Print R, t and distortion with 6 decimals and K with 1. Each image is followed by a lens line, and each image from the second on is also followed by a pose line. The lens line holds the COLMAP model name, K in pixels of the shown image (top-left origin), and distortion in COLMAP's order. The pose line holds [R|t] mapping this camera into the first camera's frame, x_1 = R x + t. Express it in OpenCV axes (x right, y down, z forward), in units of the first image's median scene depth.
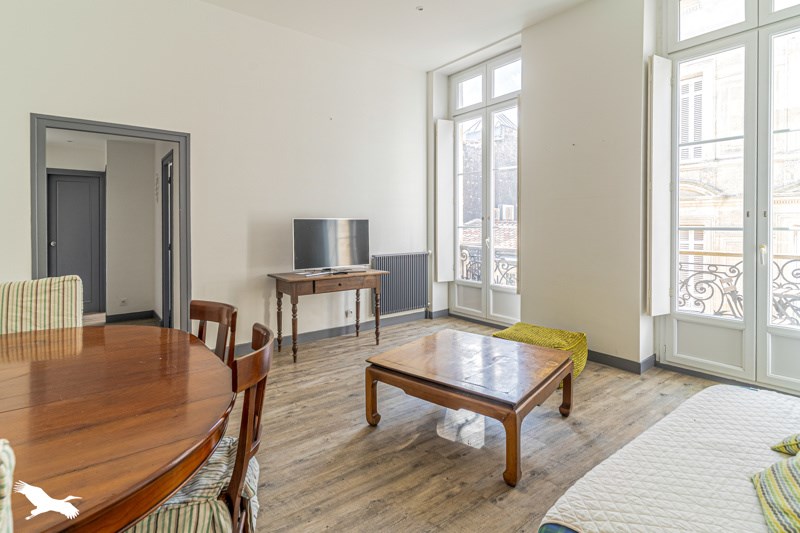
lens RADIAL K [[399.0, 0, 399.4], [0, 399.0, 229.1], [0, 0, 1]] dist [0.002356, 0.000138]
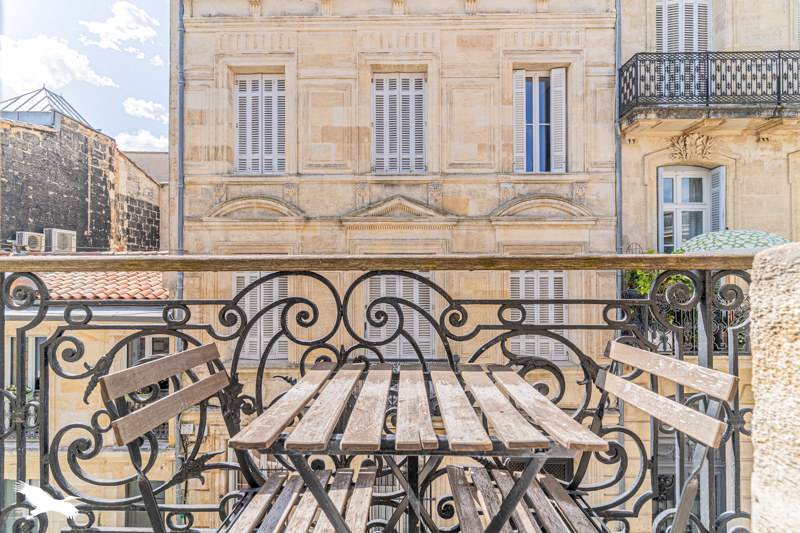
lens RADIAL K [[376.4, 0, 400.0], [0, 376.4, 266.5], [0, 0, 1]] dist [0.002280, 0.000444]
pose [[0.640786, 0.005572, 0.767699, 0.760523], [0.007407, 0.999882, -0.013439, 0.076300], [-0.767684, 0.014298, 0.640669, 0.780051]]
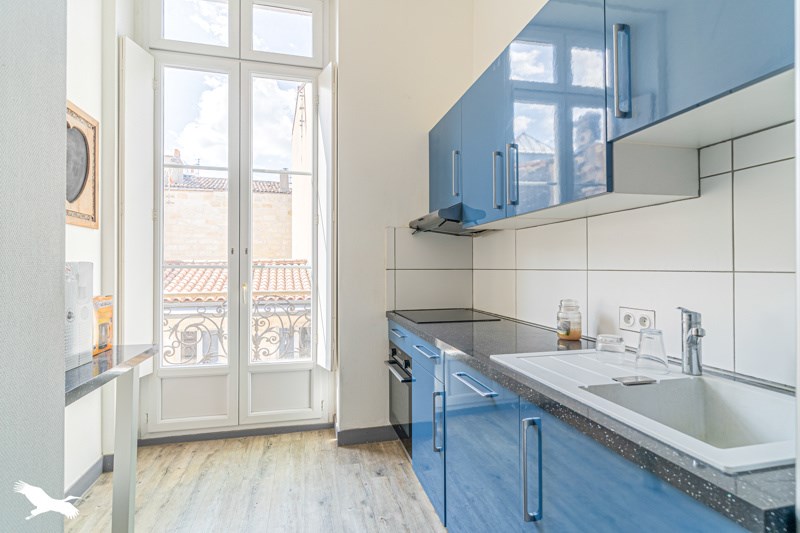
lens RADIAL K [[376.4, 0, 400.0], [0, 376.4, 266.5], [0, 0, 1]] dist [0.002280, 0.000444]
pose [[0.424961, 0.009691, 0.905160, 0.199252], [0.005300, 0.999899, -0.013193, 0.011641], [-0.905196, 0.010404, 0.424867, 0.222494]]
